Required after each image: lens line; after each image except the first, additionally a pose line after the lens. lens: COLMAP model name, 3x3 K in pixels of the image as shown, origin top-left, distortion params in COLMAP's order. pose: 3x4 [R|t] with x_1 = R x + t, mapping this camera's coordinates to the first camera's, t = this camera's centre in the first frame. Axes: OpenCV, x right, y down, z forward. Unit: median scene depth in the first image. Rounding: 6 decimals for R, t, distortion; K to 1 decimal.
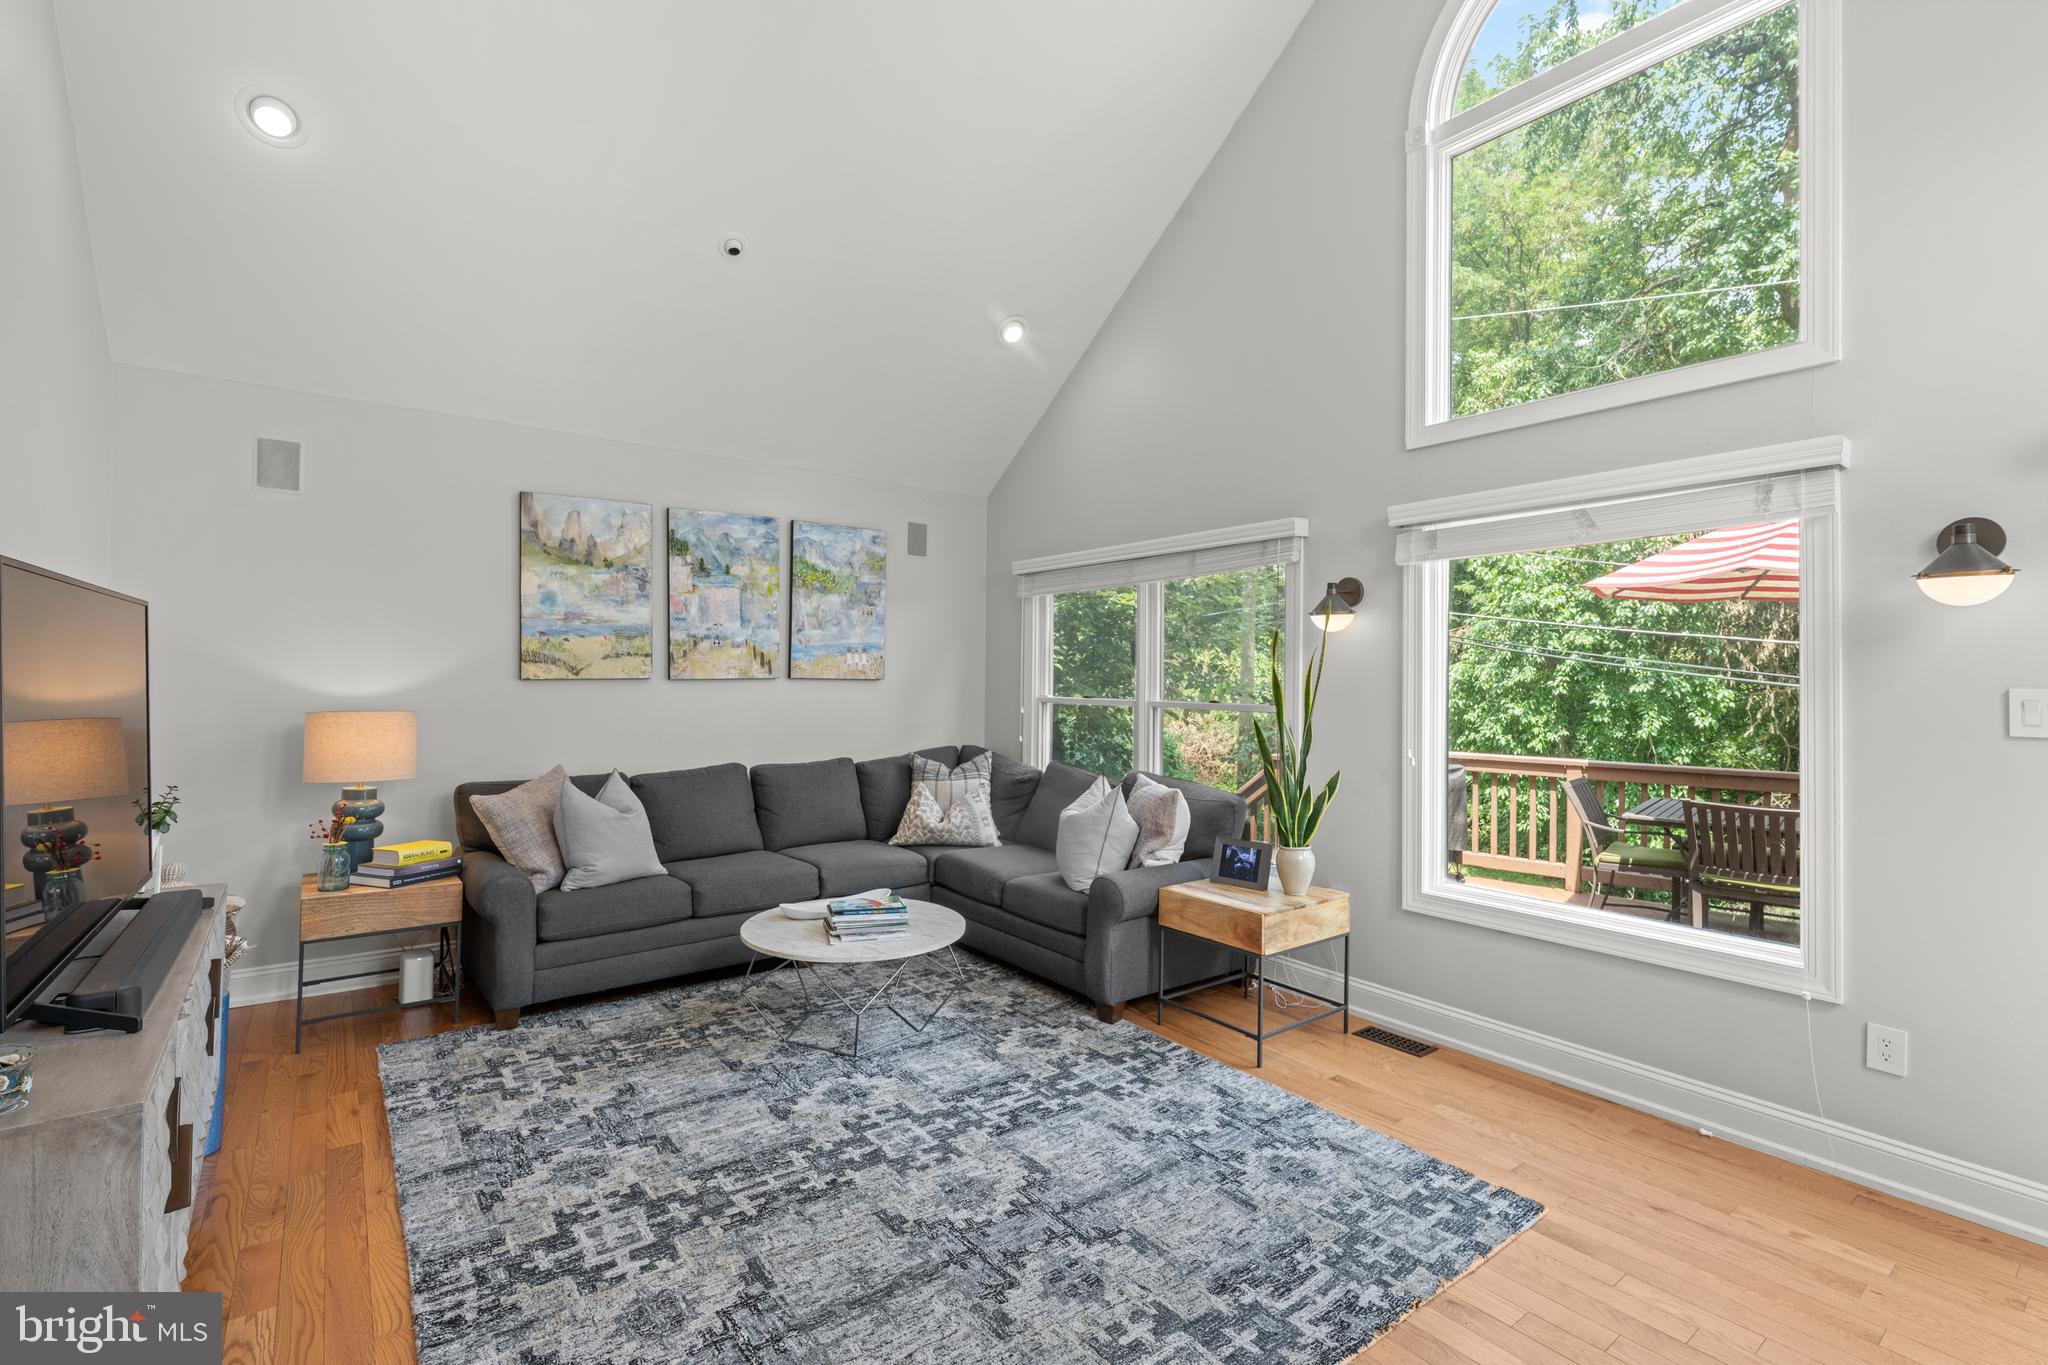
lens RADIAL K [[894.9, 0, 1022.9], [0, 894.9, 672.5], [0, 0, 1]] dist [0.000890, -0.000255]
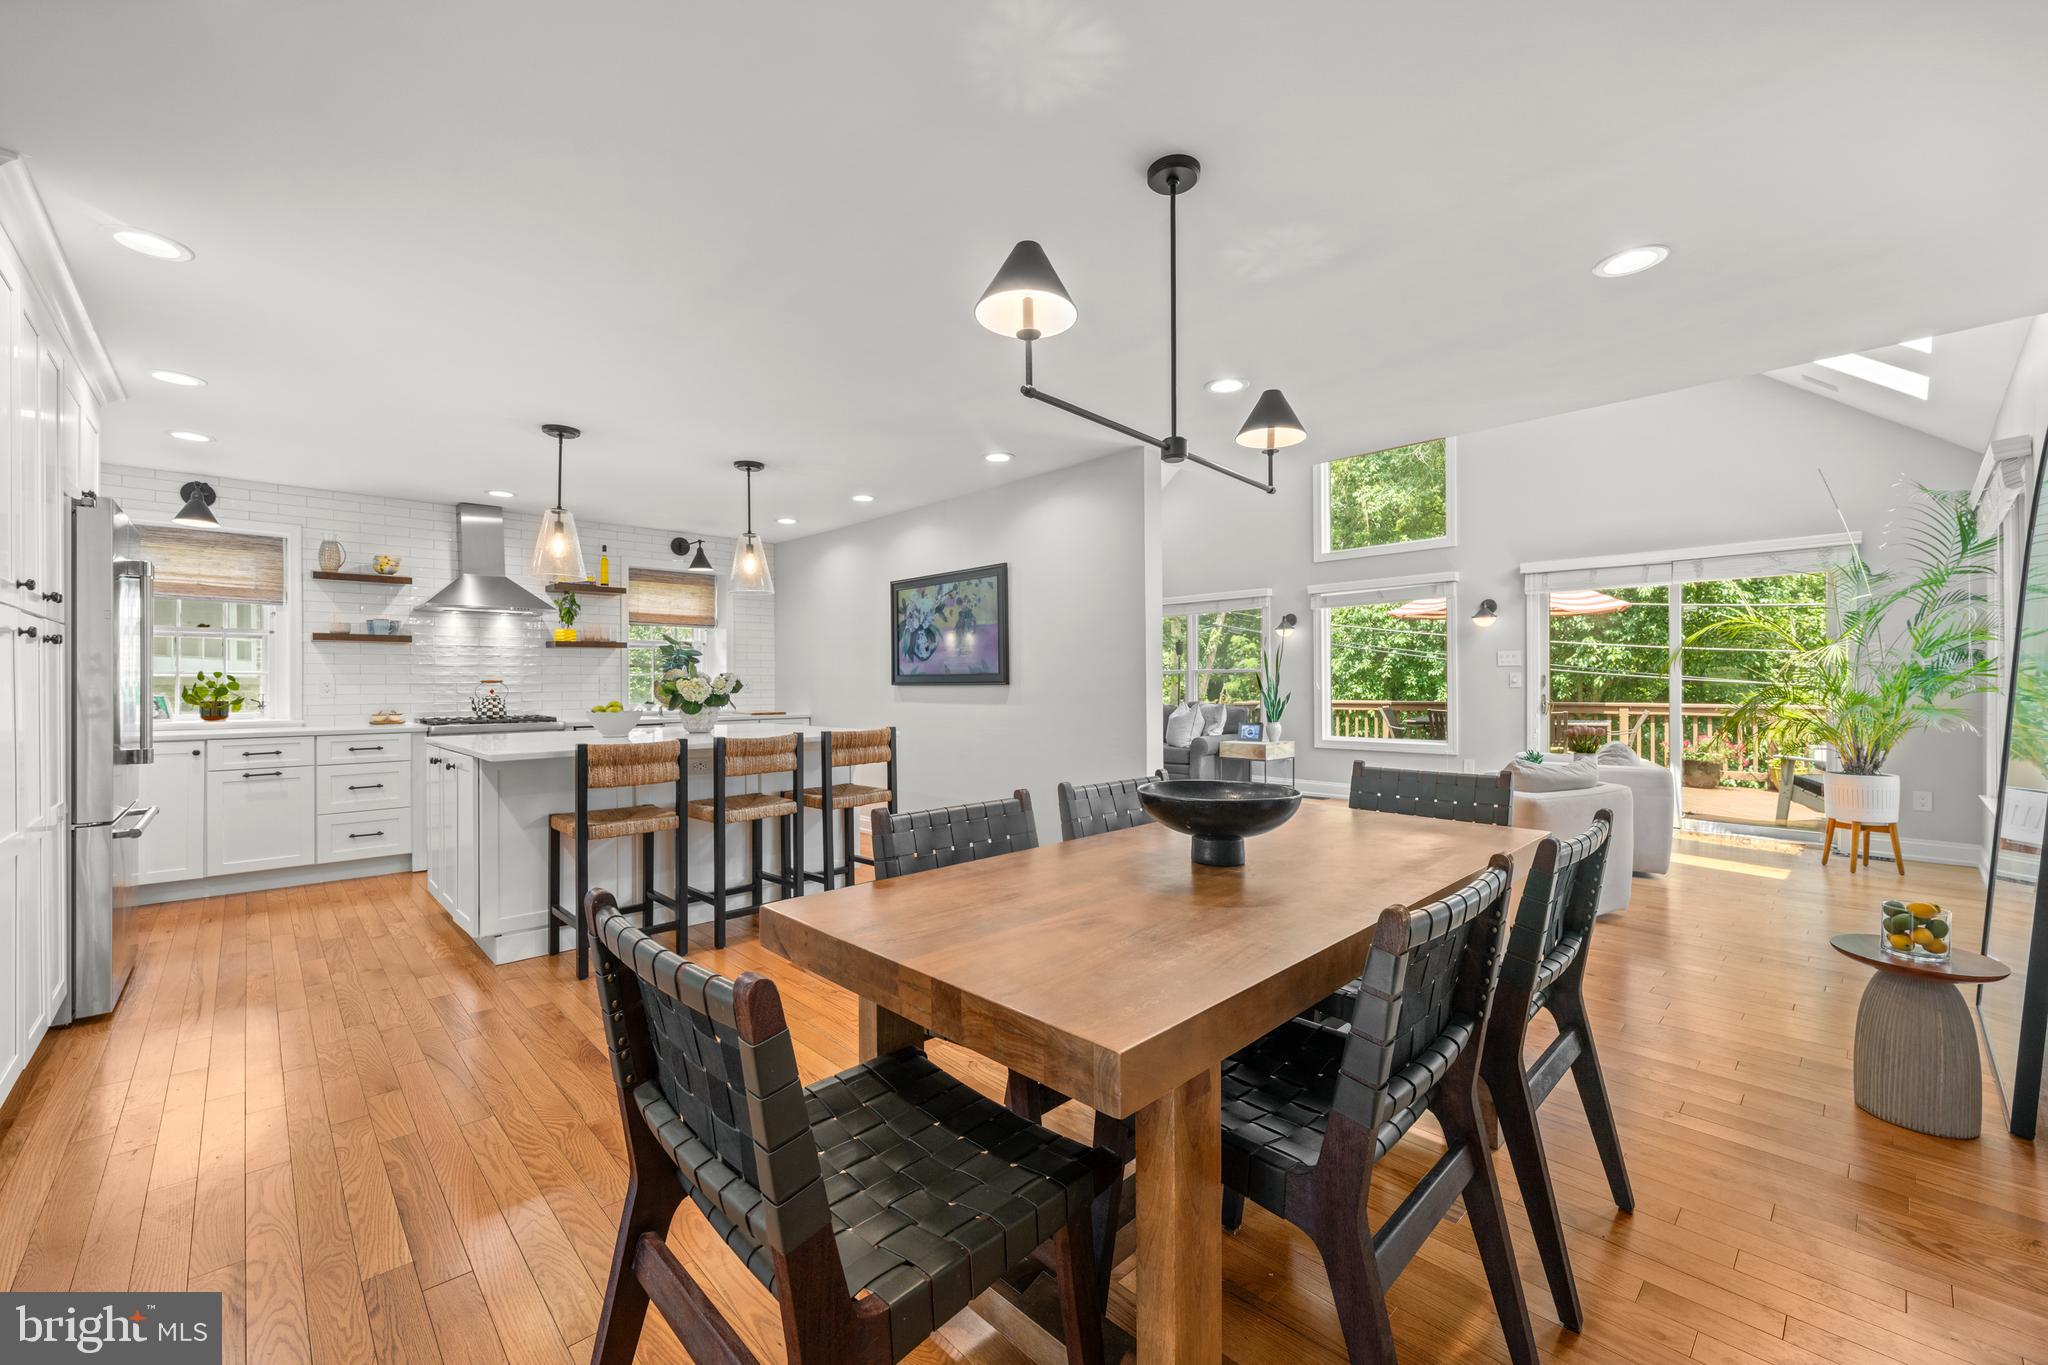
lens RADIAL K [[814.9, 0, 1020.7], [0, 814.9, 682.0], [0, 0, 1]] dist [0.000404, 0.000040]
pose [[0.993782, -0.015825, 0.110210, -0.613627], [0.015031, 0.999855, 0.008034, 0.049682], [-0.110321, -0.006327, 0.993876, -1.121669]]
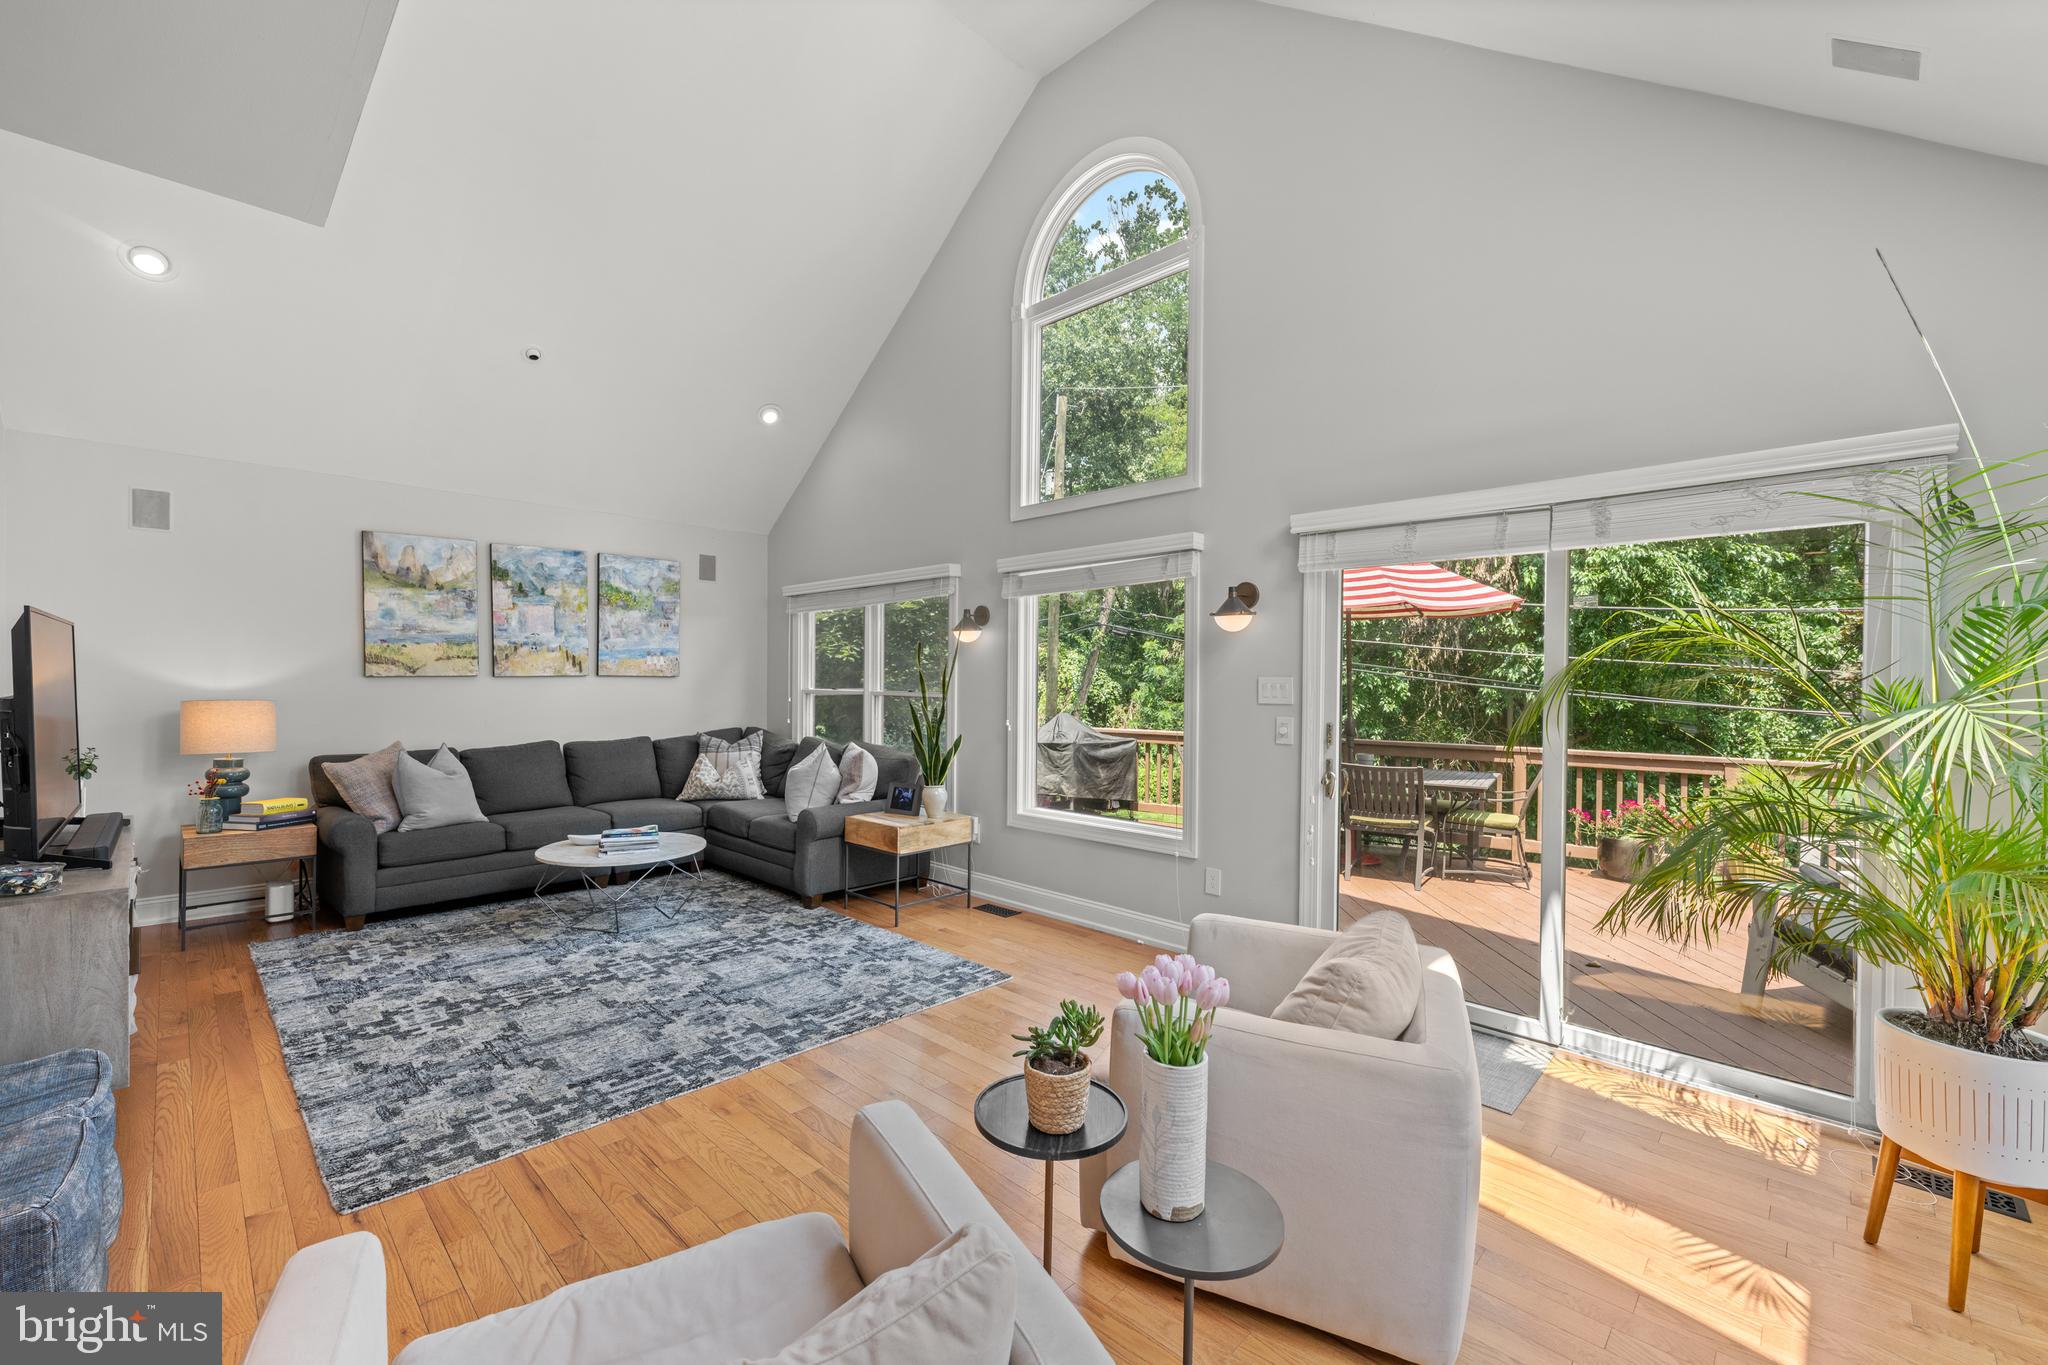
lens RADIAL K [[819.8, 0, 1023.9], [0, 819.8, 688.6], [0, 0, 1]] dist [-0.000130, 0.000012]
pose [[0.989028, -0.005037, 0.147642, 0.238037], [0.002059, 0.999792, 0.020314, 0.003563], [-0.147713, -0.019787, 0.988832, -0.361546]]
